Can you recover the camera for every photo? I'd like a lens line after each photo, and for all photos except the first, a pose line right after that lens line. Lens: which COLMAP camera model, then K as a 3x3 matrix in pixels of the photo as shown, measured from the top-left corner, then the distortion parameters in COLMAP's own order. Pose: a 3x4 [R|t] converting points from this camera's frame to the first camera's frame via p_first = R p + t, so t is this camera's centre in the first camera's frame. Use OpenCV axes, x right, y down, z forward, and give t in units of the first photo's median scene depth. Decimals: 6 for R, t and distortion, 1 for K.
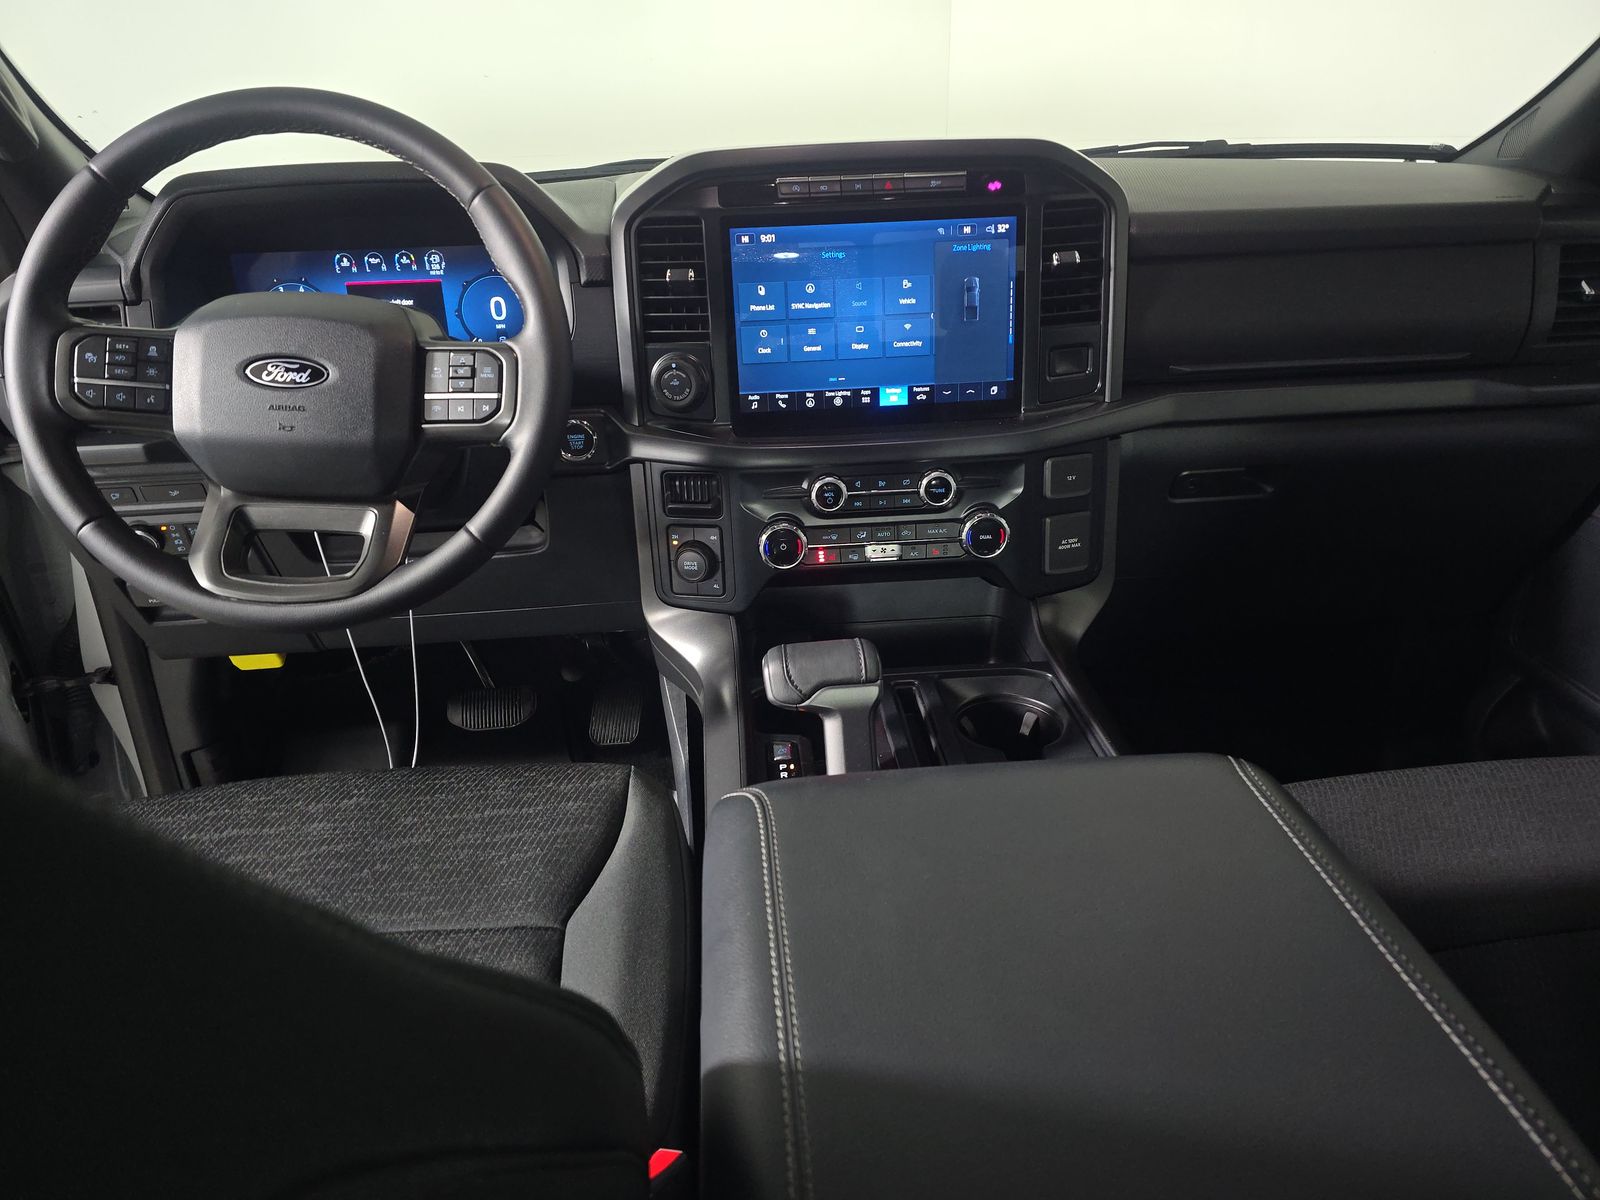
lens RADIAL K [[1029.5, 0, 800.0], [0, 1029.5, 600.0], [0, 0, 1]] dist [0.076078, -0.070860]
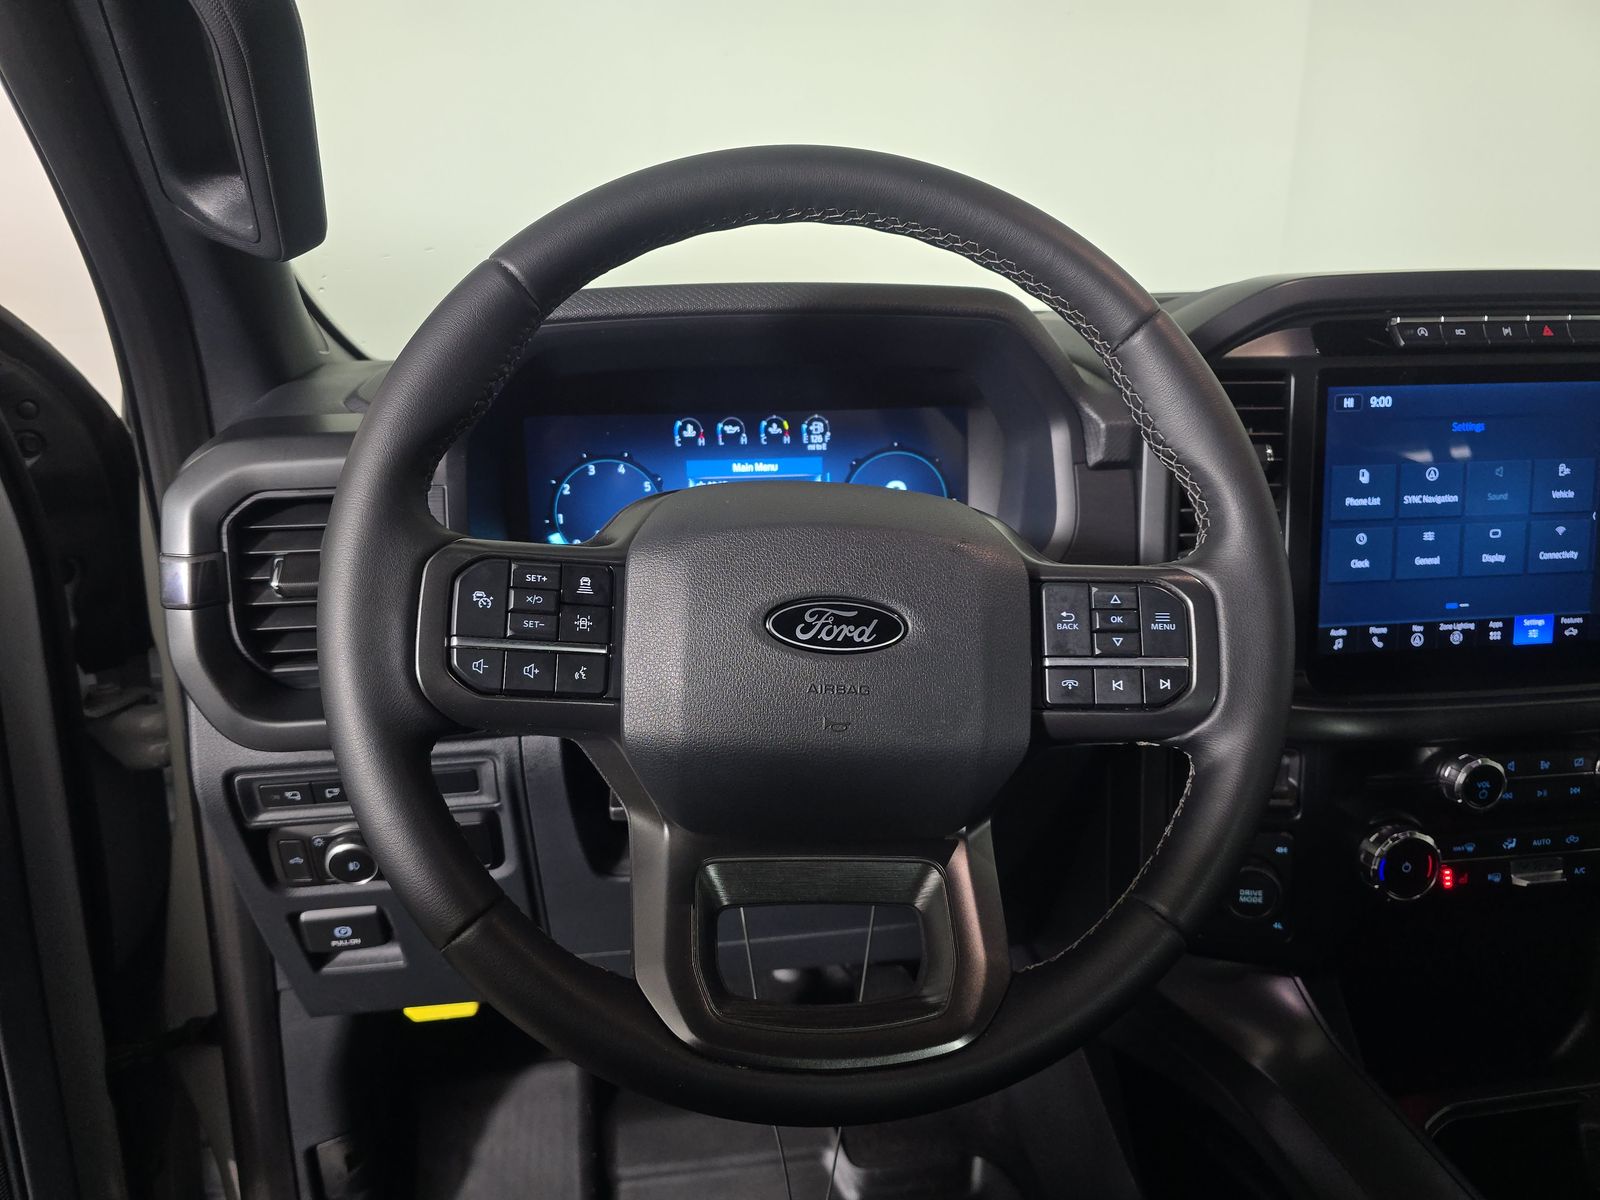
lens RADIAL K [[1029.5, 0, 800.0], [0, 1029.5, 600.0], [0, 0, 1]] dist [0.076078, -0.070860]
pose [[0.997266, 0.005348, 0.073695, -0.442789], [0.006011, 0.988199, -0.153057, -0.119127], [-0.073644, 0.153082, 0.985466, 0.374807]]
